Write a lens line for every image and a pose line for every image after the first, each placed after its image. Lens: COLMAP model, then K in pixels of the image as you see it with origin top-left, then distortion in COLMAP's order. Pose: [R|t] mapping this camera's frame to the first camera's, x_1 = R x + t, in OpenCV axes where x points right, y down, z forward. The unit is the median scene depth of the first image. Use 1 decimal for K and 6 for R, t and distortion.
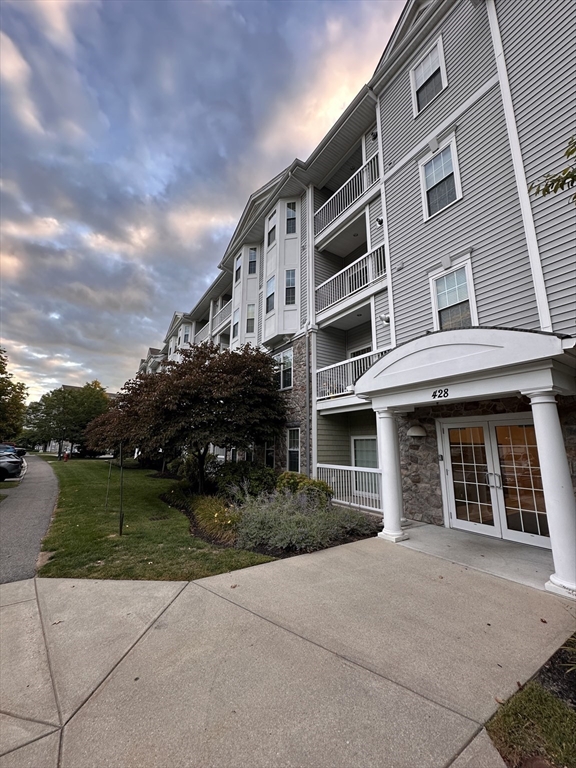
lens RADIAL K [[306.9, 0, 287.2], [0, 306.9, 384.0], [0, 0, 1]] dist [0.000875, 0.001199]
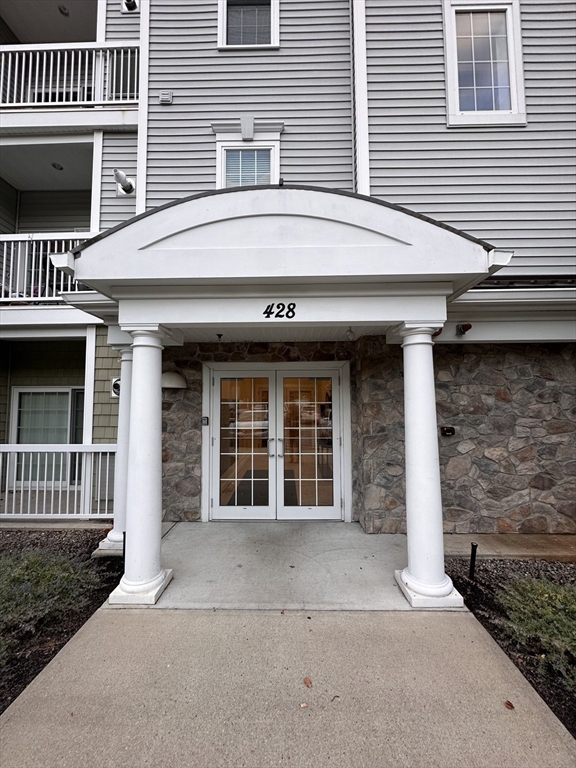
lens RADIAL K [[306.9, 0, 286.5], [0, 306.9, 382.8], [0, 0, 1]] dist [0.000875, 0.001199]
pose [[0.560155, 0.042608, 0.827291, 0.045949], [-0.156222, 0.986190, 0.054985, 0.095422], [-0.813524, -0.160041, 0.559076, 0.504171]]
